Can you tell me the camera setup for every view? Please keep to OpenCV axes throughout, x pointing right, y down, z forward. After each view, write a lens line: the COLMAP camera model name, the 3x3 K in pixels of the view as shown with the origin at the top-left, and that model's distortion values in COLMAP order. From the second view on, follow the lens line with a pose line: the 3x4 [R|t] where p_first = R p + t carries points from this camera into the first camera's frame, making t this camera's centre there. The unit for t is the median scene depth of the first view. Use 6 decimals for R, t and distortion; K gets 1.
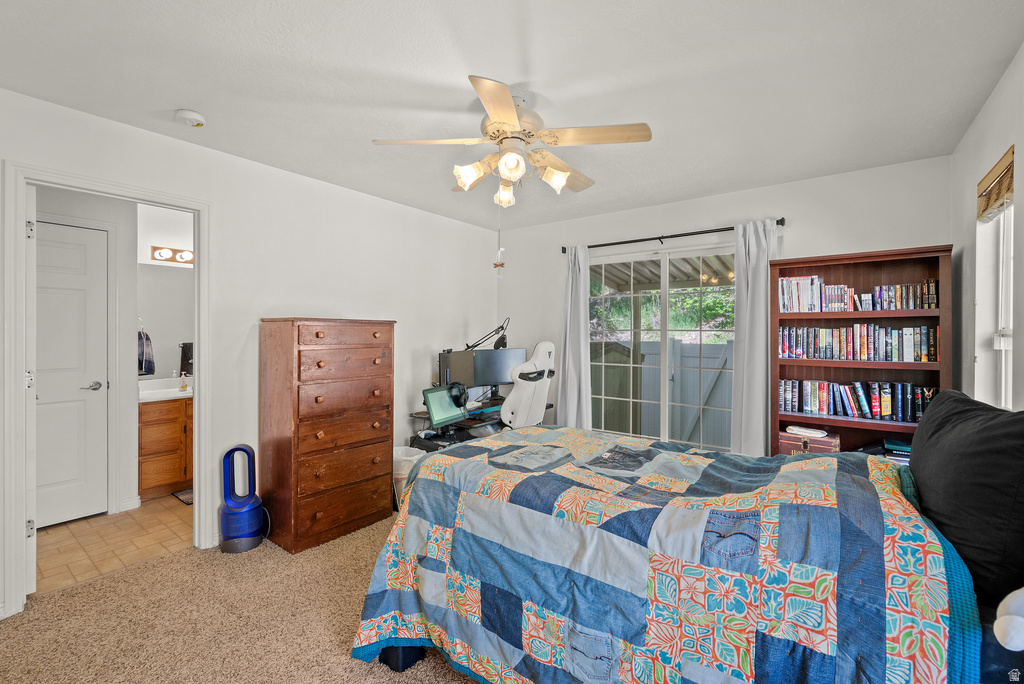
lens RADIAL K [[437.1, 0, 515.9], [0, 437.1, 336.4], [0, 0, 1]] dist [-0.002177, 0.000675]
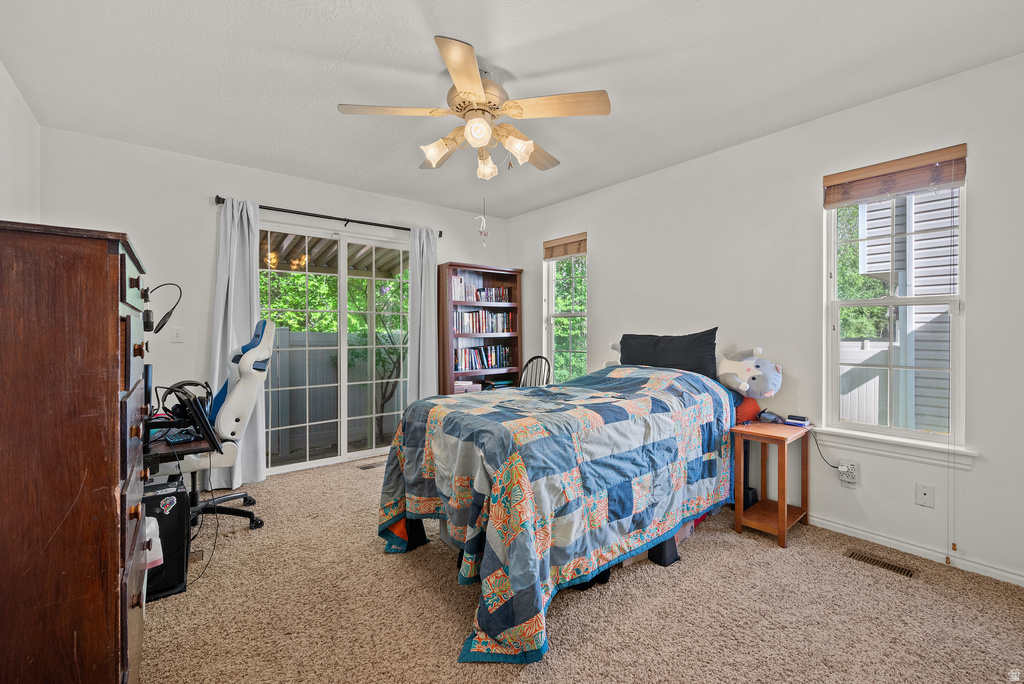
lens RADIAL K [[437.1, 0, 513.9], [0, 437.1, 332.1], [0, 0, 1]] dist [-0.002177, 0.000675]
pose [[0.247560, -0.006855, 0.968848, -0.742499], [0.012343, 0.999916, 0.003921, 0.047238], [-0.968794, 0.010987, 0.247624, 0.501754]]
